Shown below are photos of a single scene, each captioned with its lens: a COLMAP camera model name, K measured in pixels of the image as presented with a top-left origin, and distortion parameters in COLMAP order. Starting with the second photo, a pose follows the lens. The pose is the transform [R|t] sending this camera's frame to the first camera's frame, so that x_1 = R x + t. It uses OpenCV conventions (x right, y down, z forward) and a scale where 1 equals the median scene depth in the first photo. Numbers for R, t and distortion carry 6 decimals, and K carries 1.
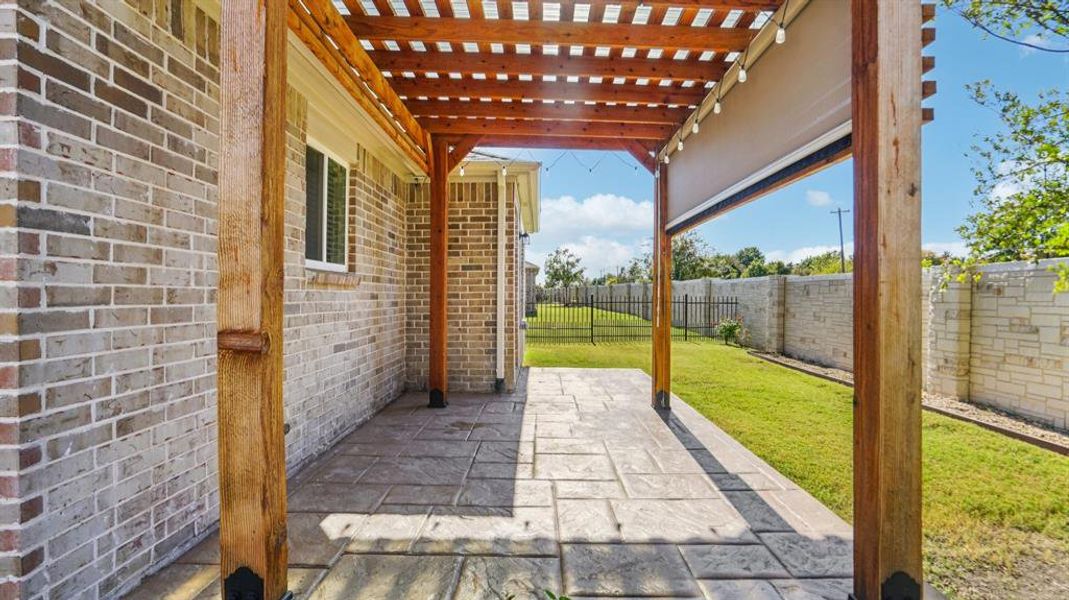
lens RADIAL K [[506.3, 0, 536.8], [0, 506.3, 303.0], [0, 0, 1]] dist [-0.018998, 0.000648]
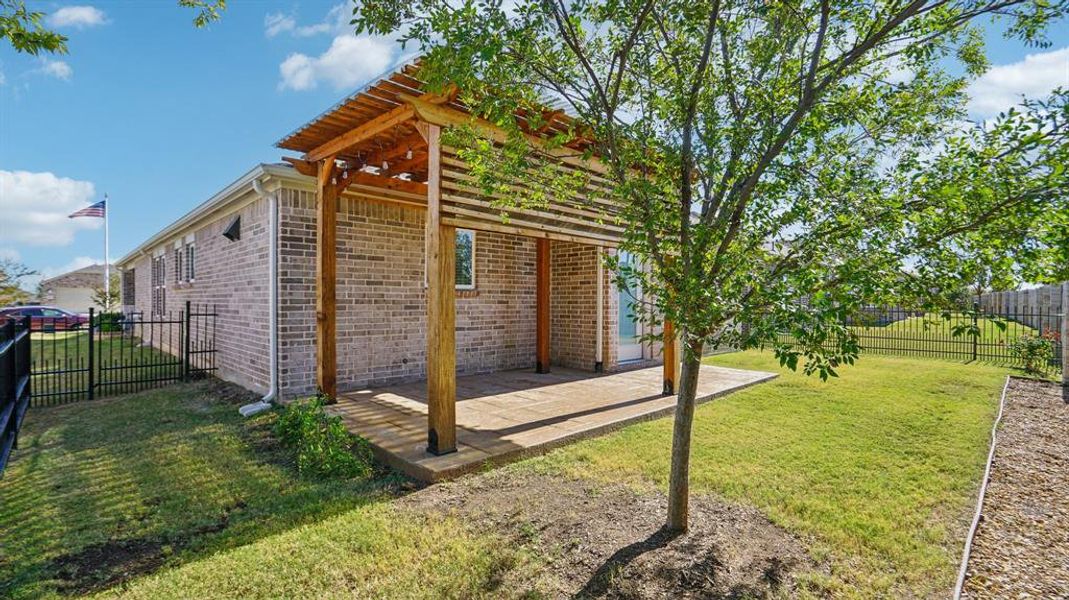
lens RADIAL K [[488.9, 0, 545.3], [0, 488.9, 299.8], [0, 0, 1]] dist [-0.020368, -0.000003]
pose [[0.706639, 0.004085, -0.707563, 2.014224], [-0.016707, 0.999801, -0.010912, -0.011360], [0.707377, 0.019532, 0.706566, -0.145849]]
